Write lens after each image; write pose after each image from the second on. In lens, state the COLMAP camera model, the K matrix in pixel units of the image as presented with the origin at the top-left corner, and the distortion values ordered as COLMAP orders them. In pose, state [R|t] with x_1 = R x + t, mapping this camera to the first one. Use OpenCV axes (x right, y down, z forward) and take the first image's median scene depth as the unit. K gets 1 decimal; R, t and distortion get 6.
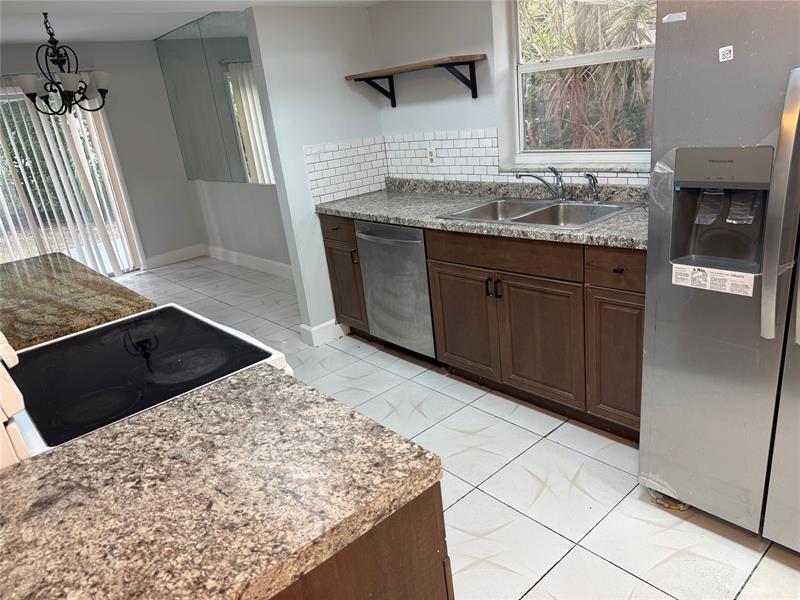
lens RADIAL K [[567.5, 0, 398.8], [0, 567.5, 302.6], [0, 0, 1]] dist [0.098142, -0.132234]
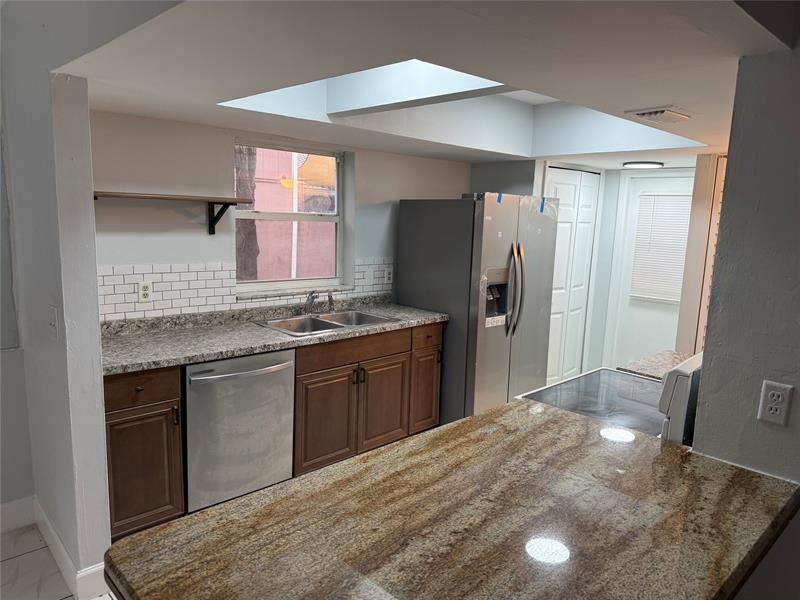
lens RADIAL K [[567.5, 0, 398.8], [0, 567.5, 302.6], [0, 0, 1]] dist [0.098142, -0.132234]
pose [[-0.067437, -0.044752, 0.996719, -0.926802], [0.300458, 0.951708, 0.063060, -0.197368], [-0.951408, 0.303725, -0.050734, 0.753663]]
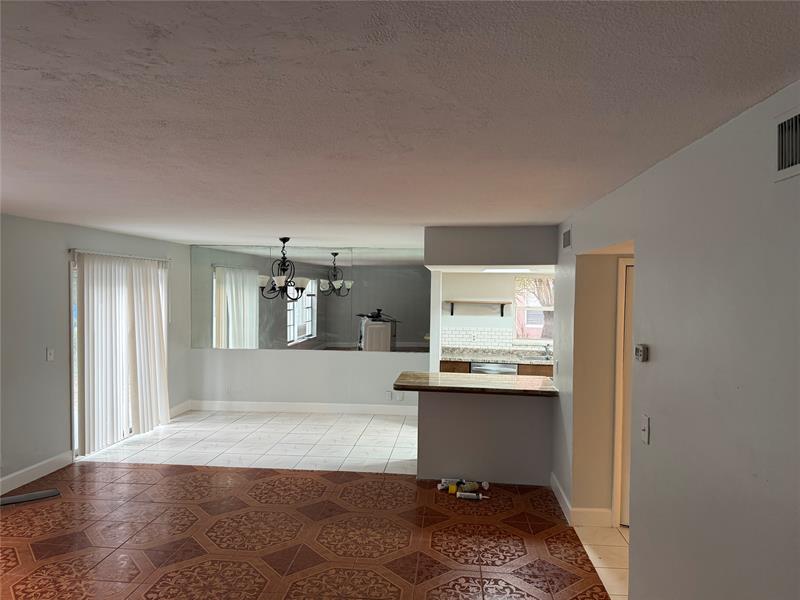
lens RADIAL K [[567.5, 0, 398.8], [0, 567.5, 302.6], [0, 0, 1]] dist [0.098142, -0.132234]
pose [[0.721221, 0.107769, 0.684271, -1.888092], [0.132215, 0.948247, -0.288698, 0.244624], [-0.679970, 0.298686, 0.669647, -0.382209]]
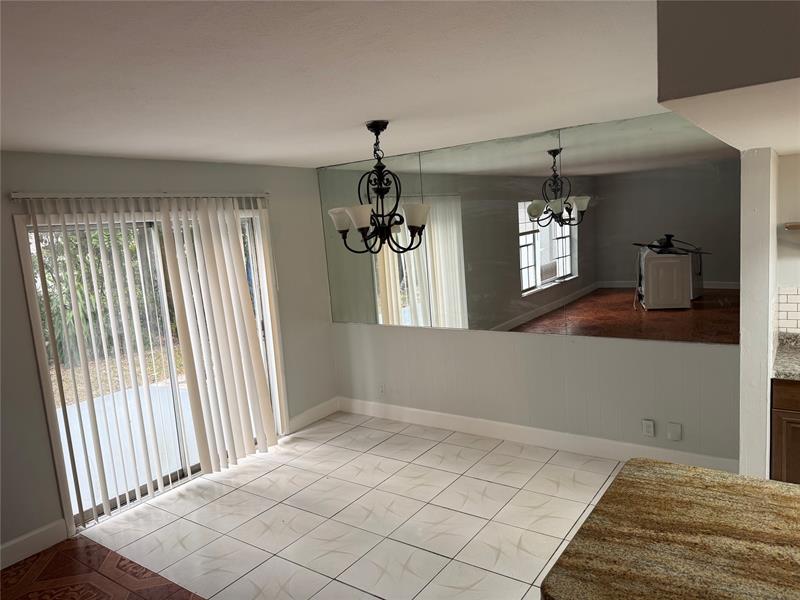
lens RADIAL K [[567.5, 0, 398.8], [0, 567.5, 302.6], [0, 0, 1]] dist [0.098142, -0.132234]
pose [[0.969566, 0.008719, 0.244673, -0.980652], [0.043540, 0.977295, -0.207361, -0.128757], [-0.240926, 0.211703, 0.947173, 0.350286]]
